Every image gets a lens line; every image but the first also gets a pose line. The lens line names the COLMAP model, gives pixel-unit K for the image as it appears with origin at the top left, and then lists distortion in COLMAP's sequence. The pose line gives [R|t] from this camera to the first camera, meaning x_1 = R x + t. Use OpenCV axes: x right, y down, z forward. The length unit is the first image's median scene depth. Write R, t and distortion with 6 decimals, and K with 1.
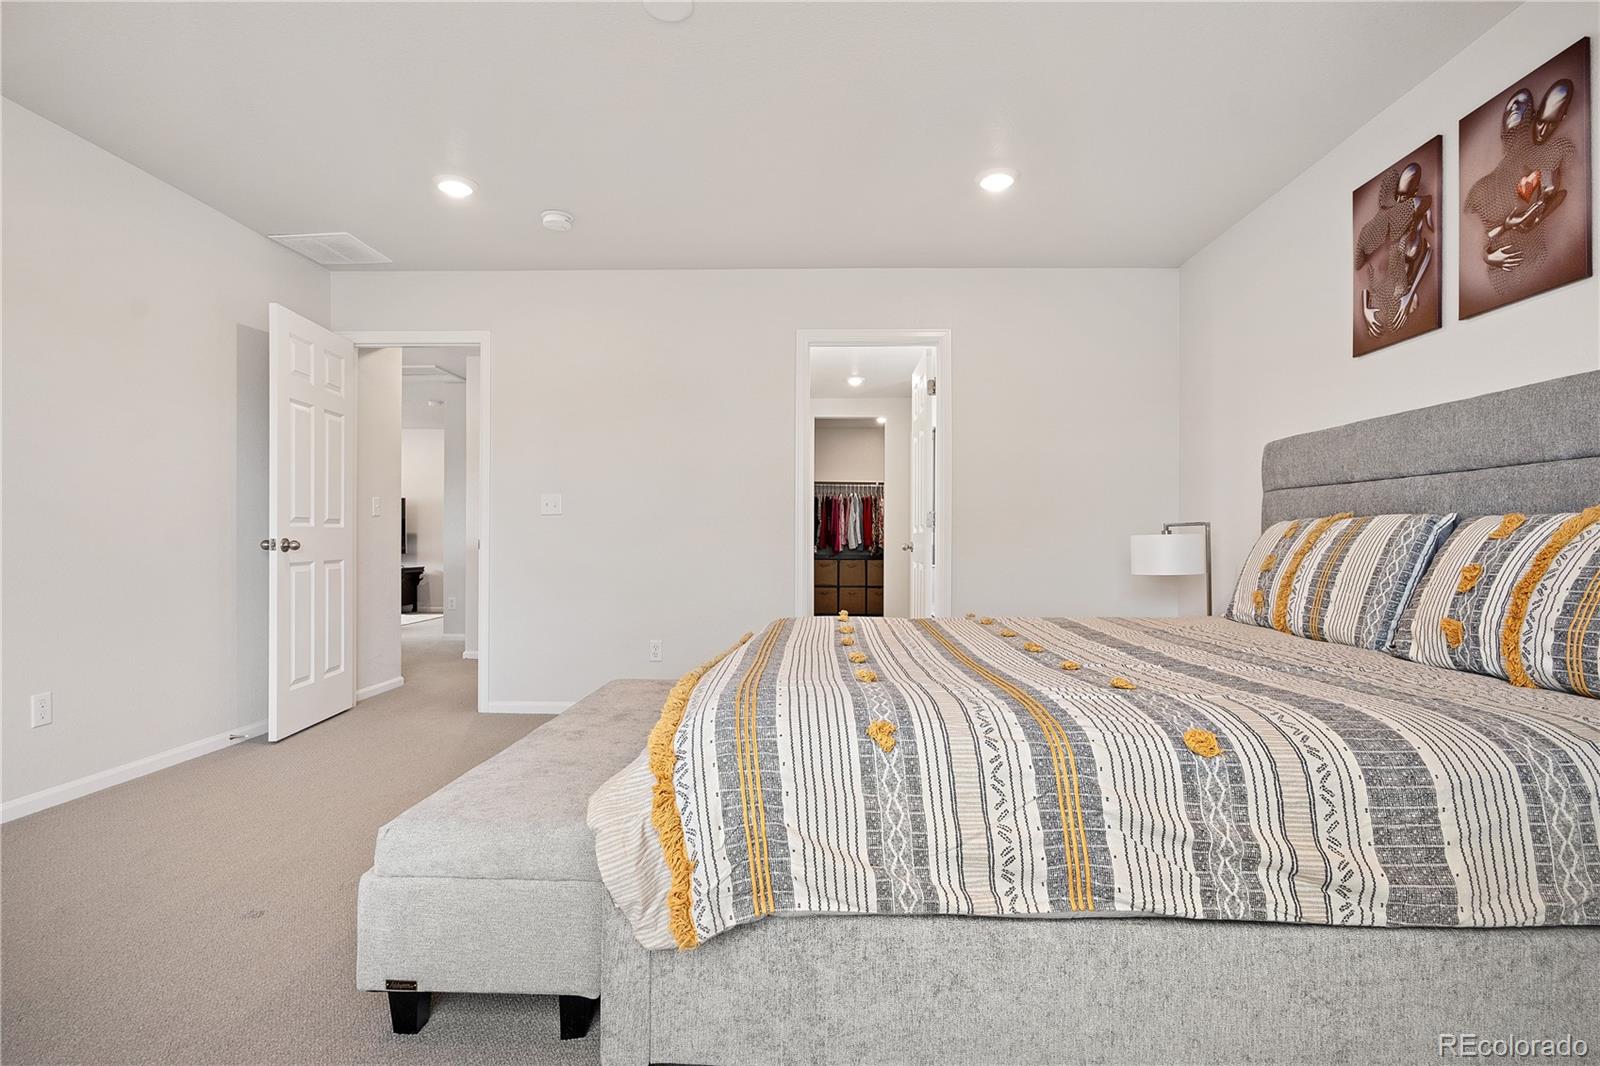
lens RADIAL K [[802.4, 0, 798.5], [0, 802.4, 539.2], [0, 0, 1]] dist [-0.005885, 0.005737]
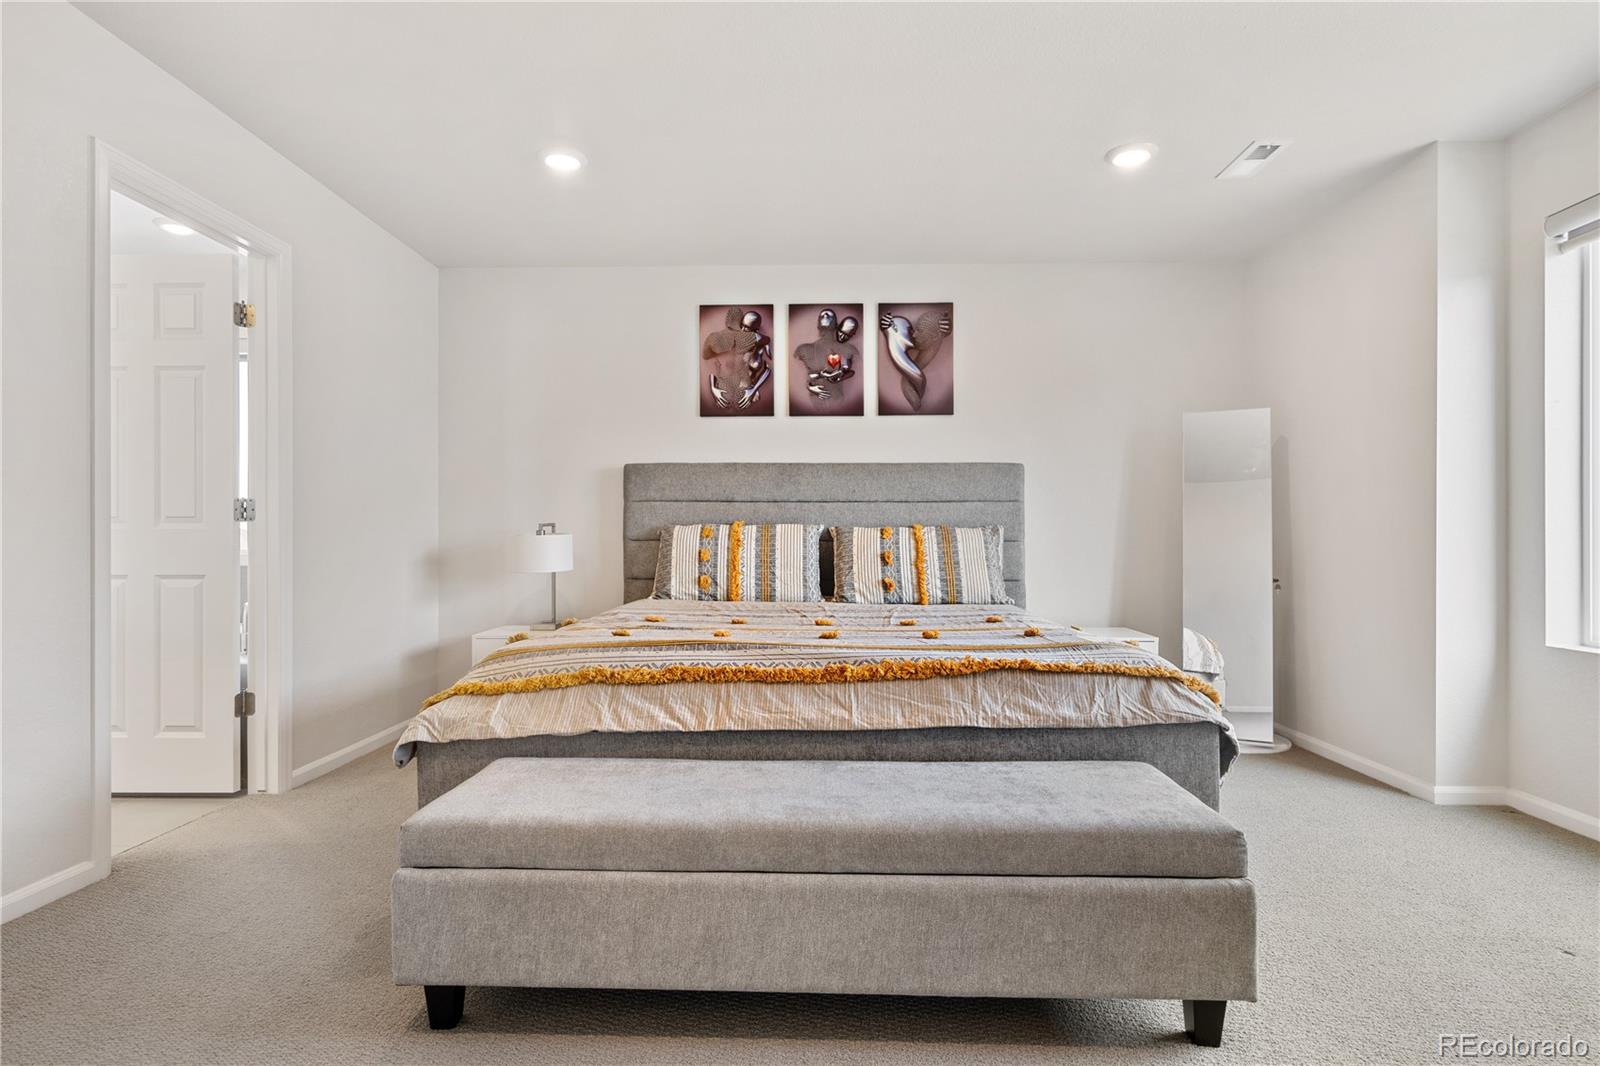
lens RADIAL K [[802.4, 0, 800.5], [0, 802.4, 534.3], [0, 0, 1]] dist [-0.005885, 0.005737]
pose [[-0.008008, 0.007171, 0.999942, -0.915292], [-0.001937, 0.999972, -0.007187, 0.002482], [-0.999966, -0.001994, -0.007994, 0.945894]]
